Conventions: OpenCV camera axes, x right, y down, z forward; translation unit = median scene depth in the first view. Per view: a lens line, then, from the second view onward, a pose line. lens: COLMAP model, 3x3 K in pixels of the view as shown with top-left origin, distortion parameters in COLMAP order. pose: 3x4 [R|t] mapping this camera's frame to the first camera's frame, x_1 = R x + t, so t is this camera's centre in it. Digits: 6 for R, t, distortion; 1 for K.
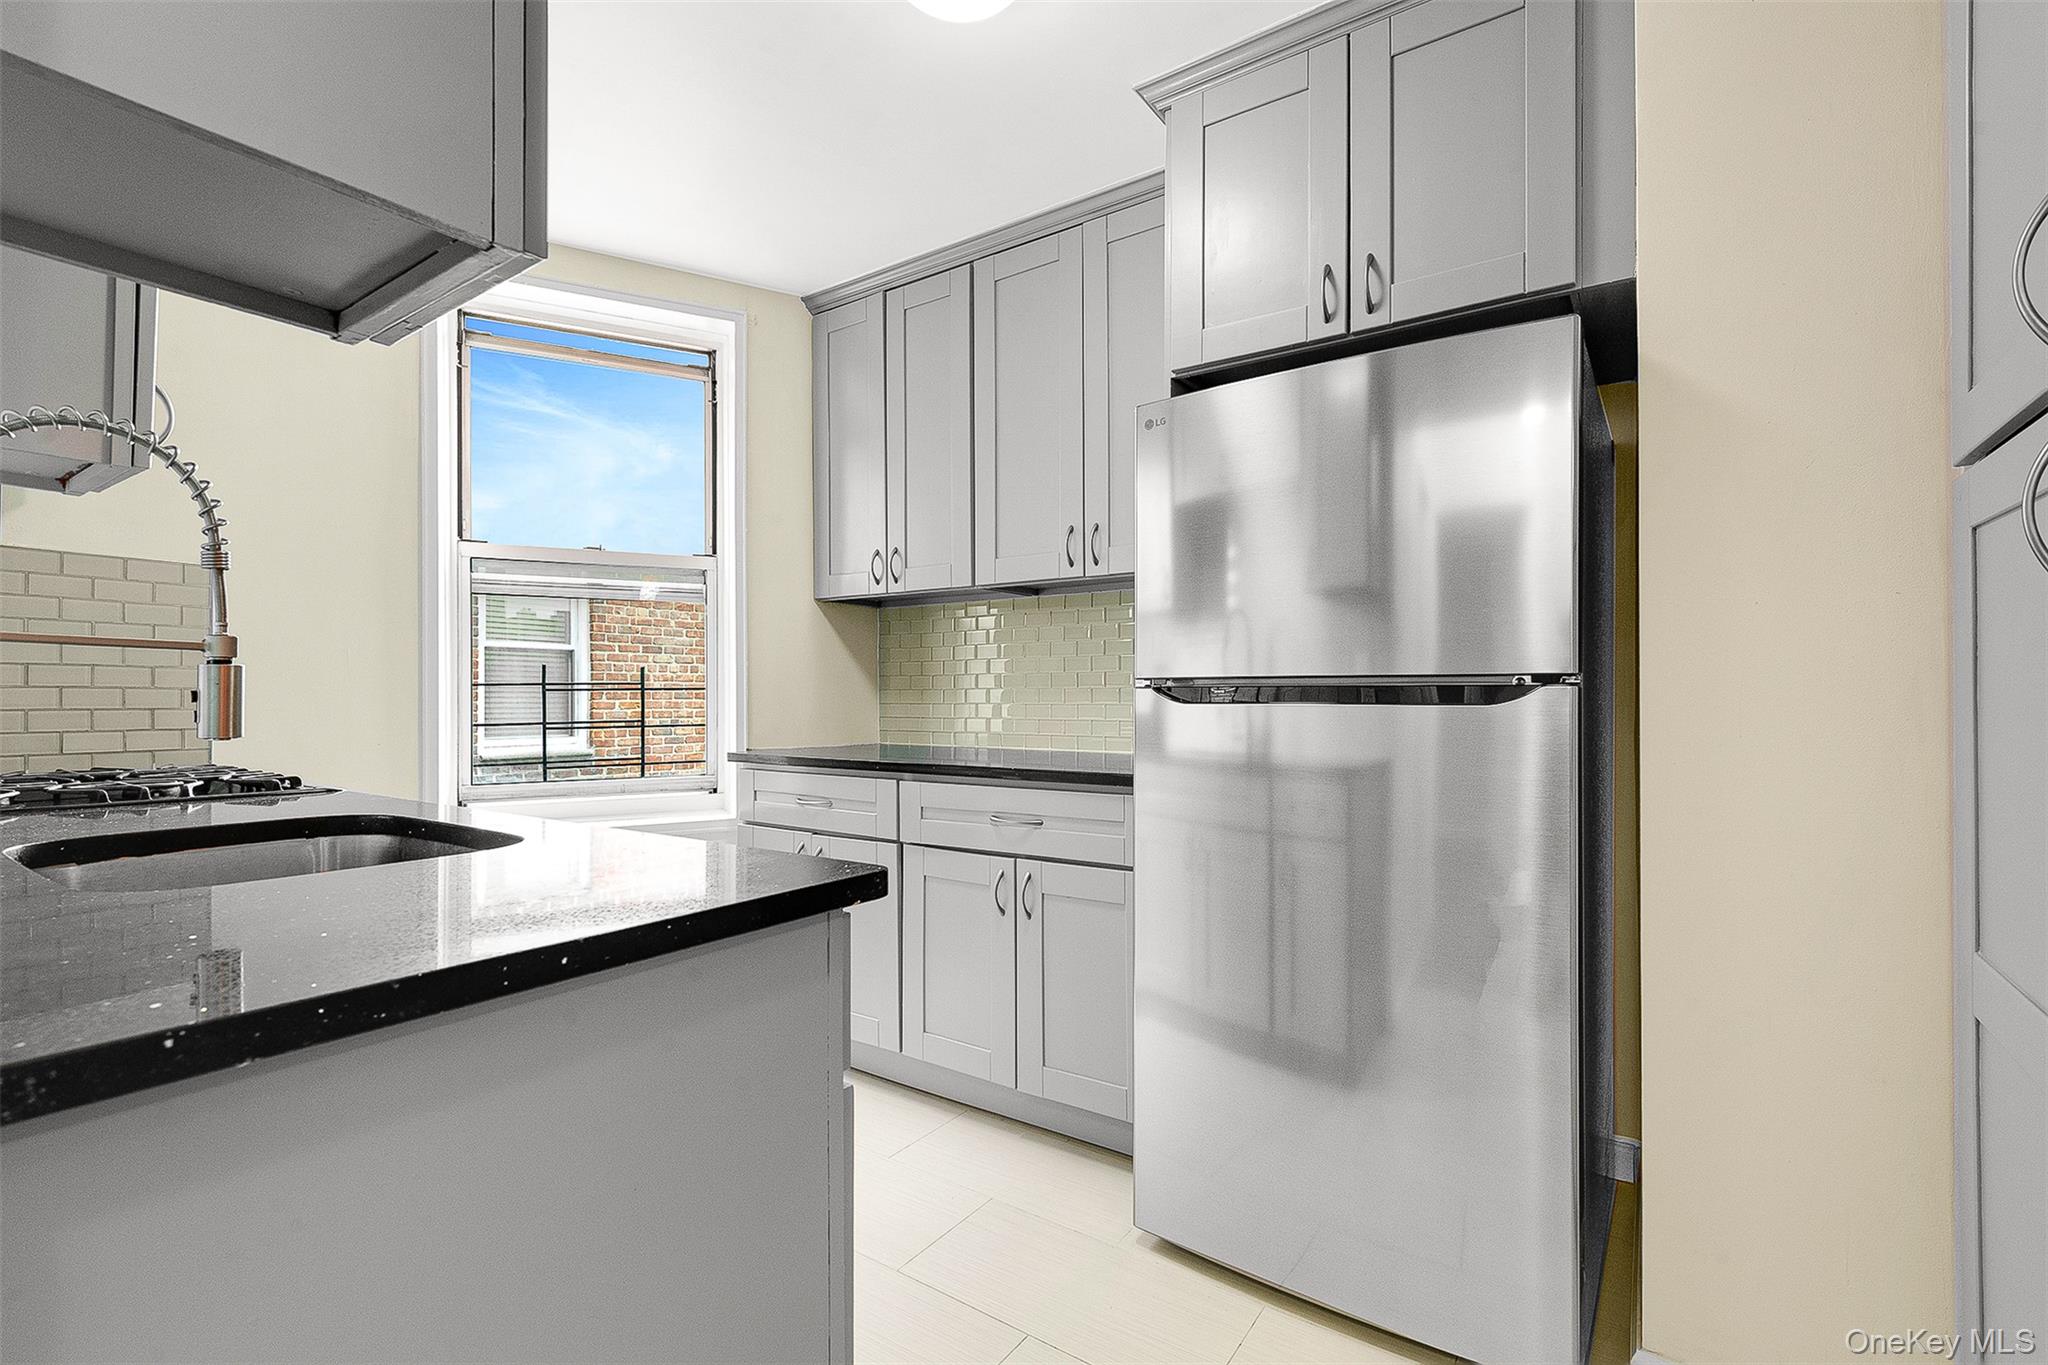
lens RADIAL K [[925.2, 0, 1024.0], [0, 925.2, 682.5], [0, 0, 1]] dist [0.001849, -0.000328]
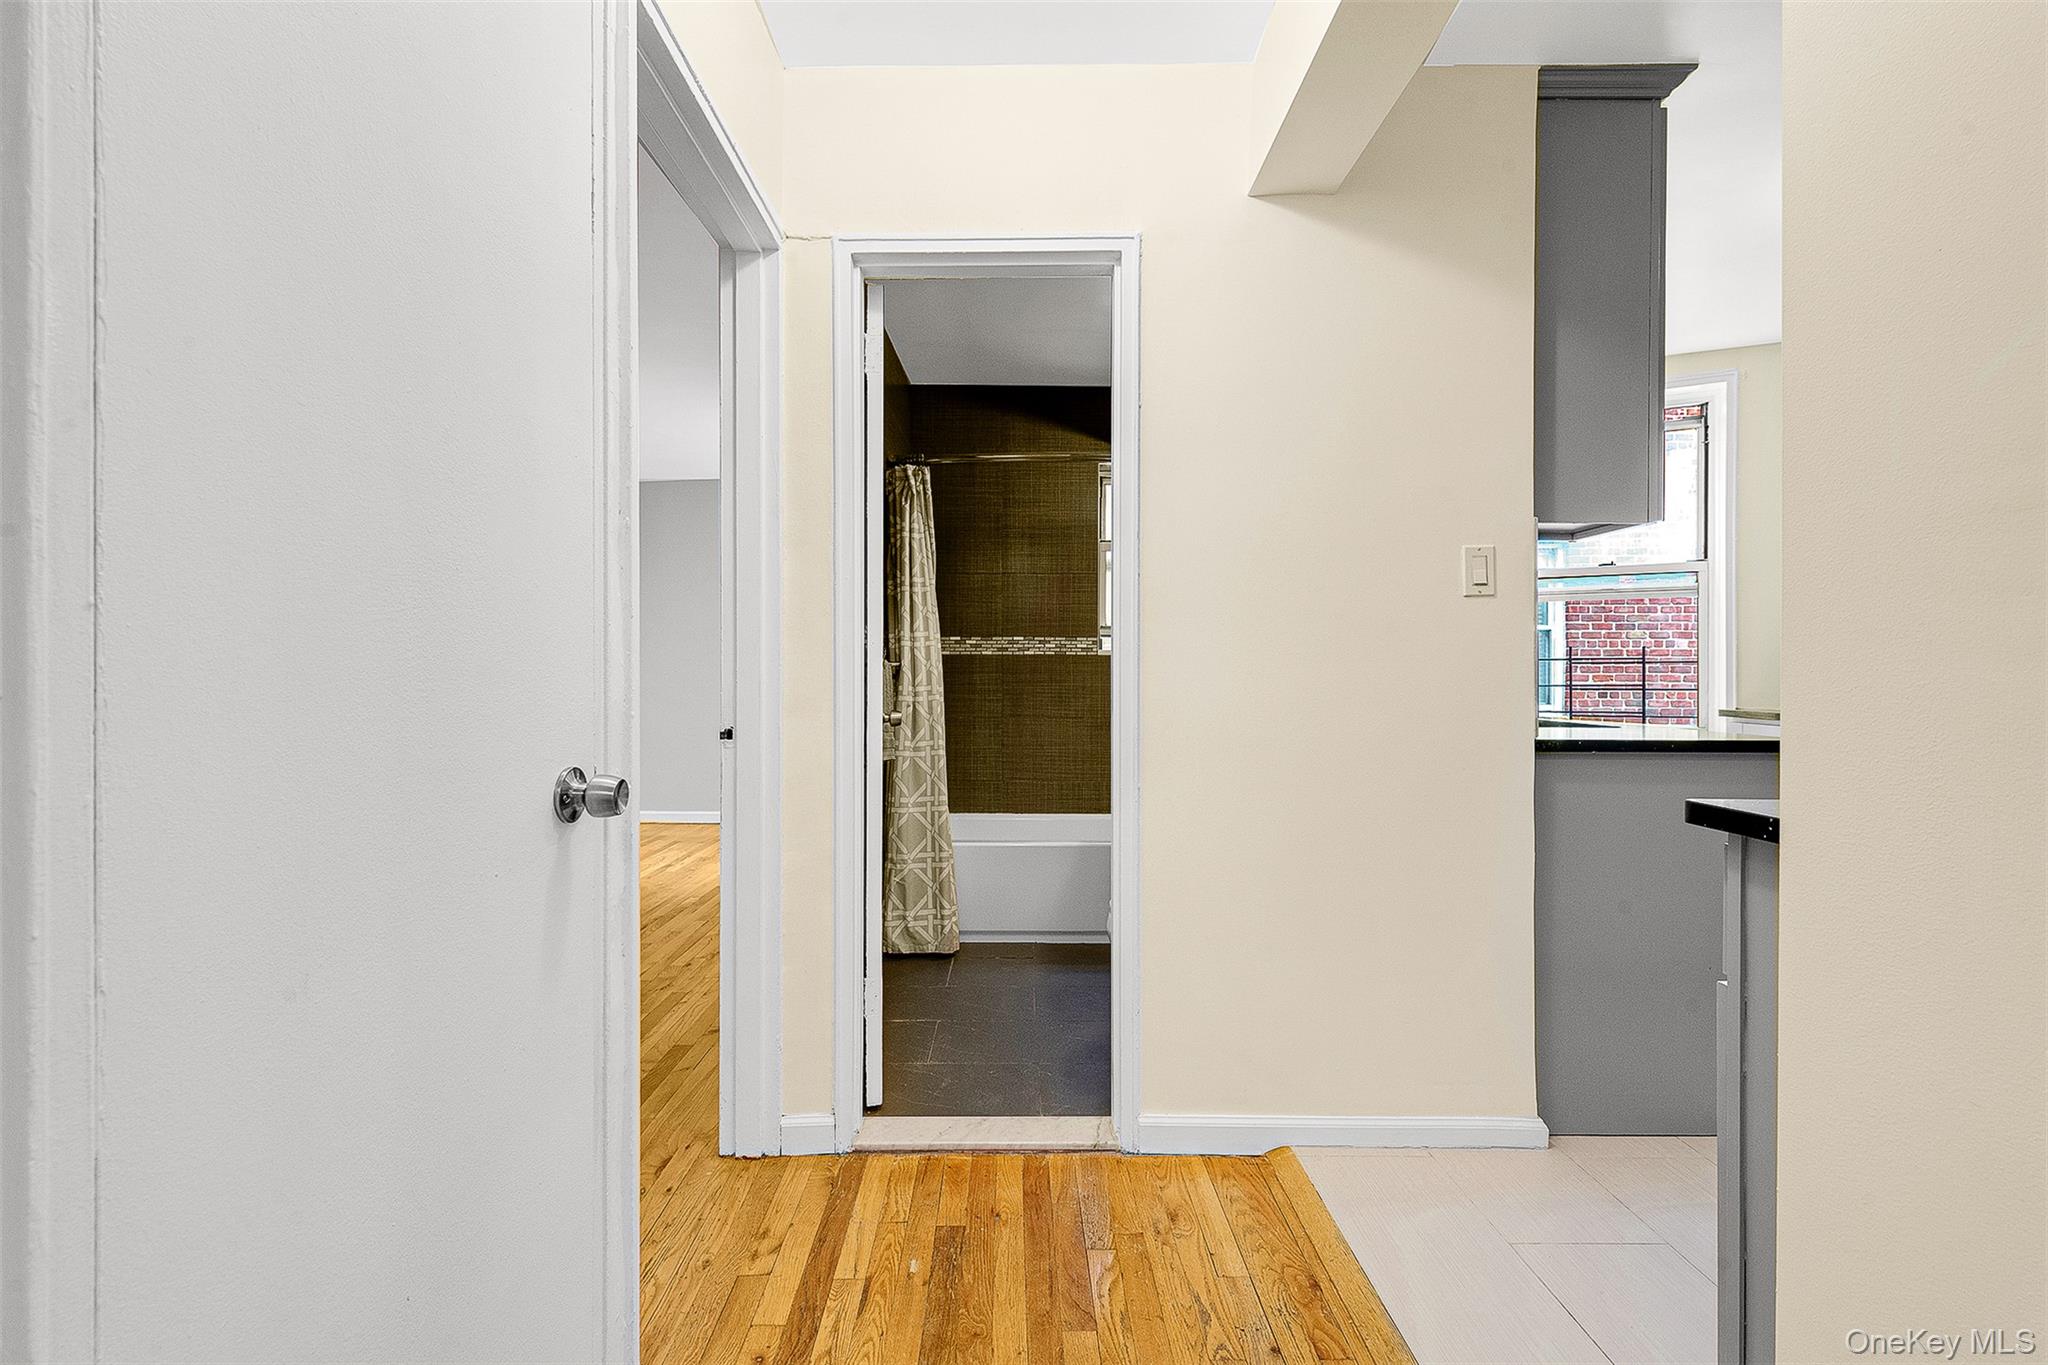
lens RADIAL K [[899.9, 0, 1024.0], [0, 899.9, 682.5], [0, 0, 1]] dist [0.004936, -0.000566]
pose [[0.578443, 0.010006, -0.815661, 0.148870], [0.012884, 0.999688, 0.021400, -0.003621], [0.815621, -0.022888, 0.578134, -0.524352]]
